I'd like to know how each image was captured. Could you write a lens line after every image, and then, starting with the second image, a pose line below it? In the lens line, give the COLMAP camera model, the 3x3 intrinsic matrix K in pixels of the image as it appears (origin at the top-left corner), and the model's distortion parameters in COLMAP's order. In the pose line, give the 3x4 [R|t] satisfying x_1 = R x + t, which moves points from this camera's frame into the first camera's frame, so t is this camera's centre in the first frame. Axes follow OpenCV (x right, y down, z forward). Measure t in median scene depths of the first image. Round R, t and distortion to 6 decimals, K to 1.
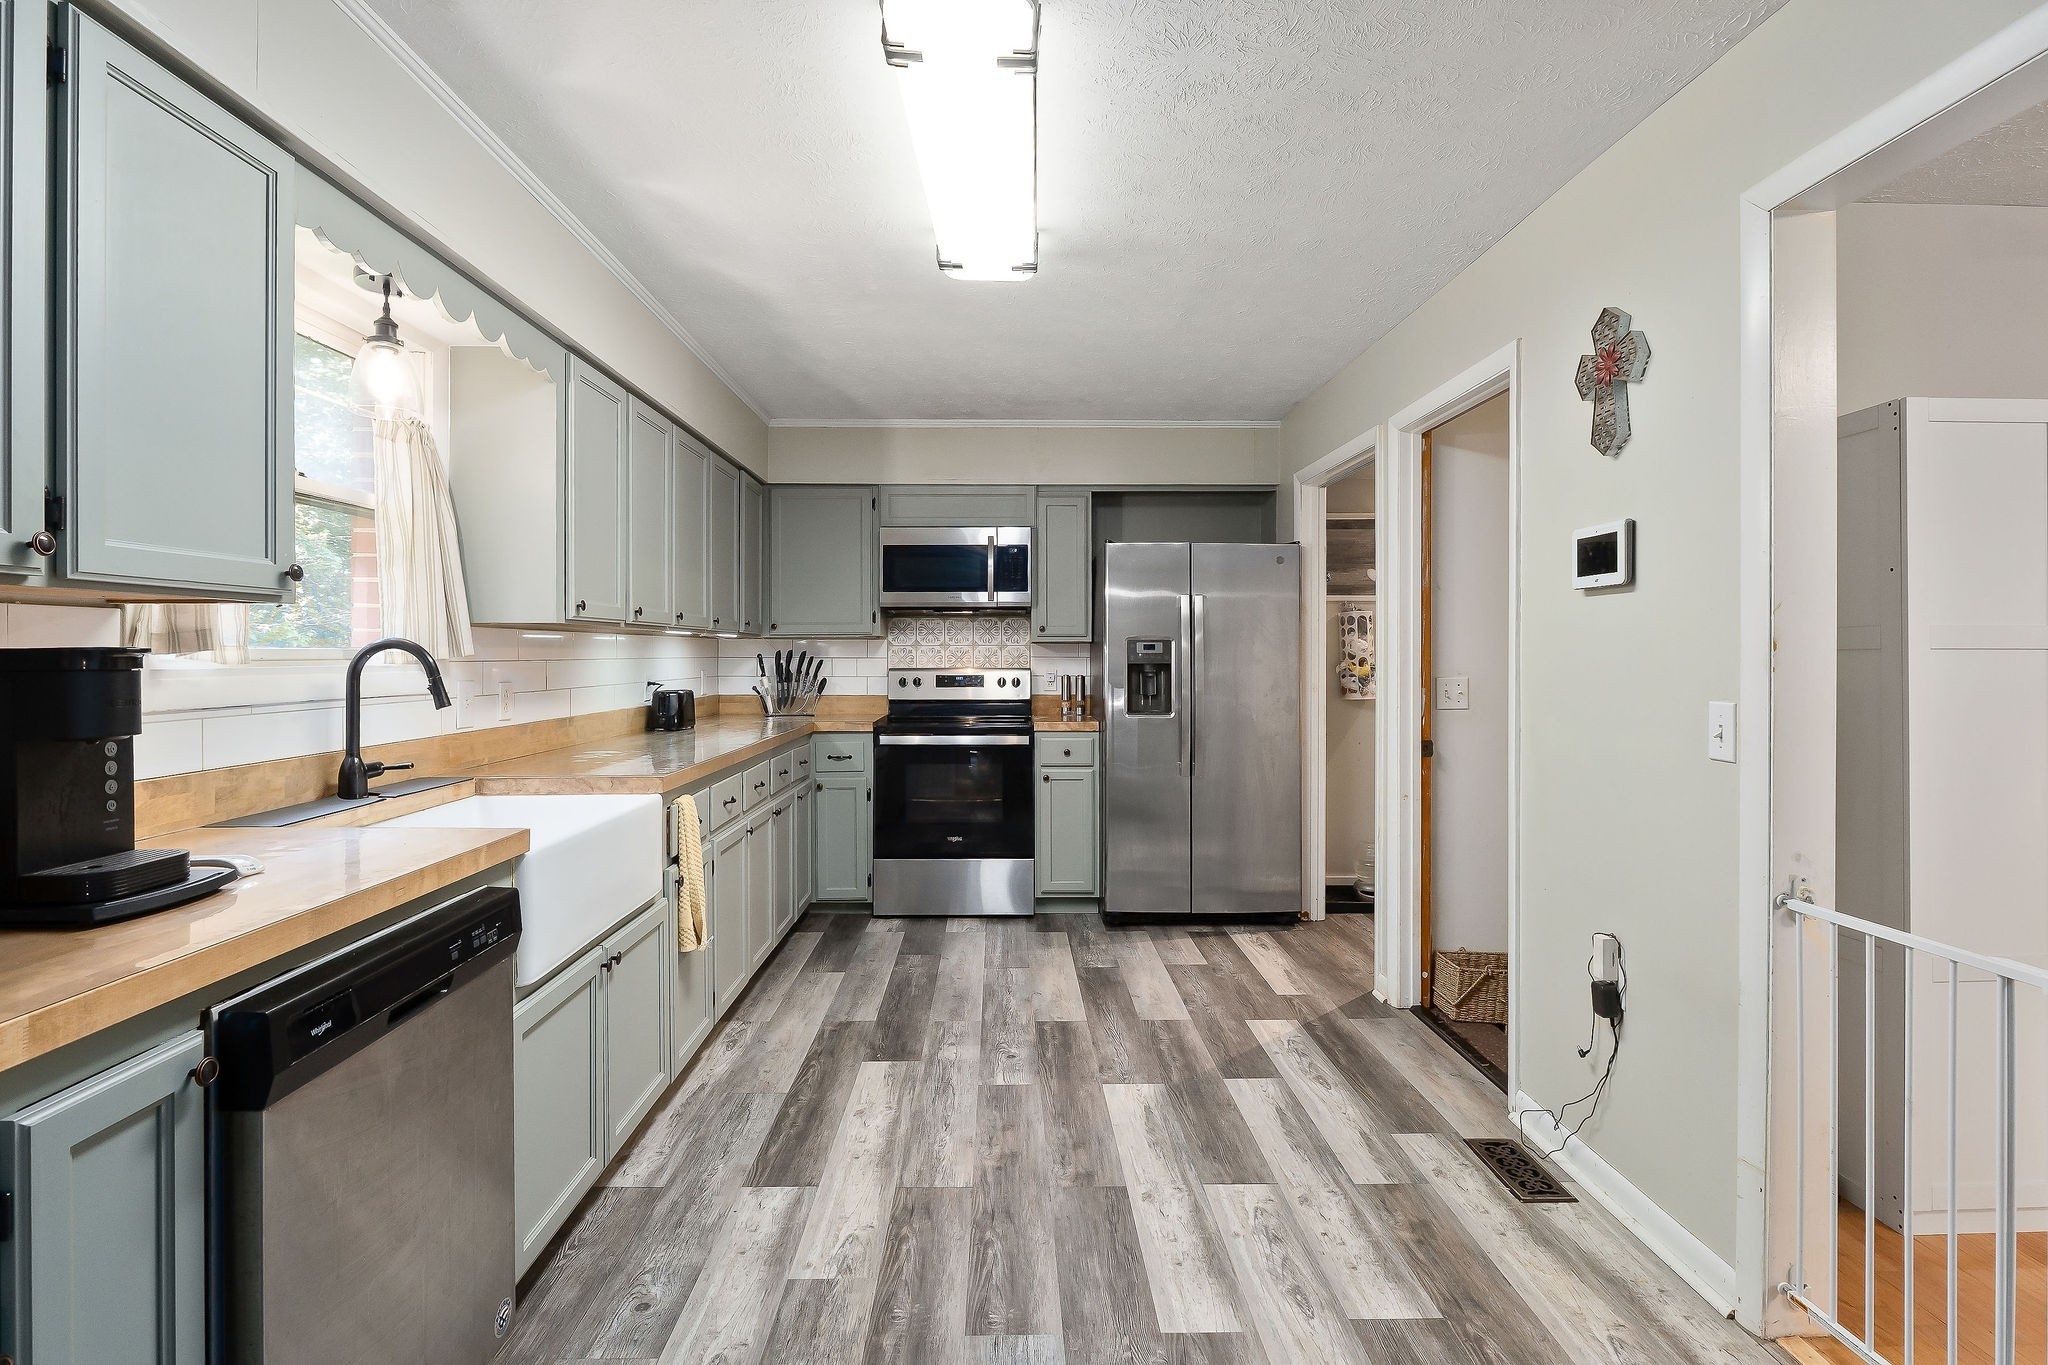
lens RADIAL K [[1038.6, 0, 1021.6], [0, 1038.6, 710.7], [0, 0, 1]] dist [-0.005616, -0.001268]
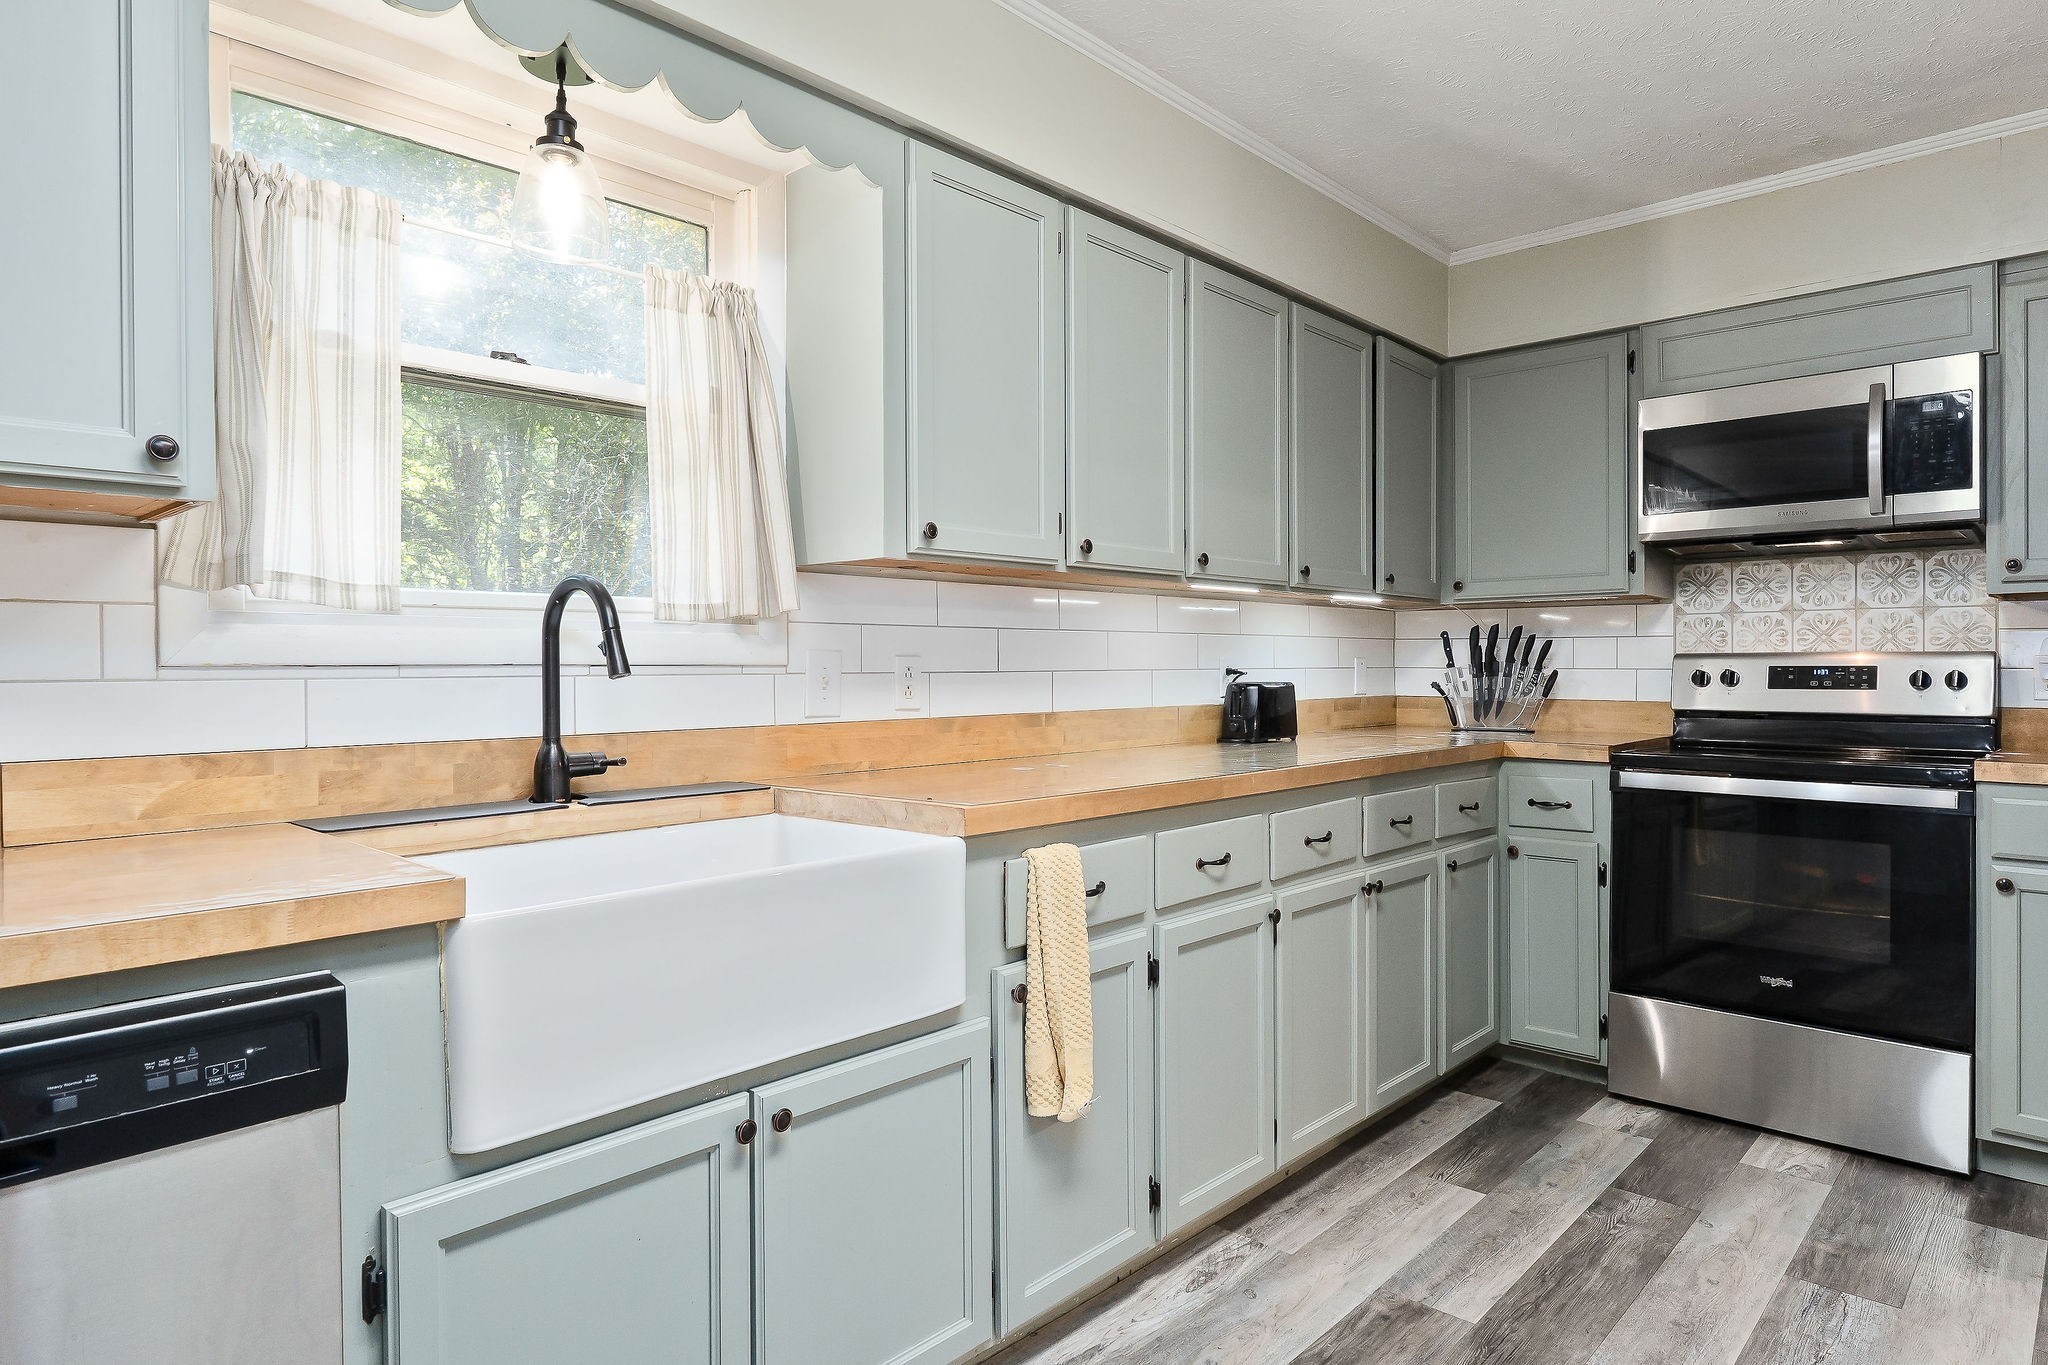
lens RADIAL K [[1196.4, 0, 1021.4], [0, 1196.4, 688.6], [0, 0, 1]] dist [-0.004187, -0.000699]
pose [[0.711971, 0.013027, -0.702089, 0.083155], [-0.038282, 0.999061, -0.020284, 0.005341], [0.701165, 0.041319, 0.711801, 0.316904]]
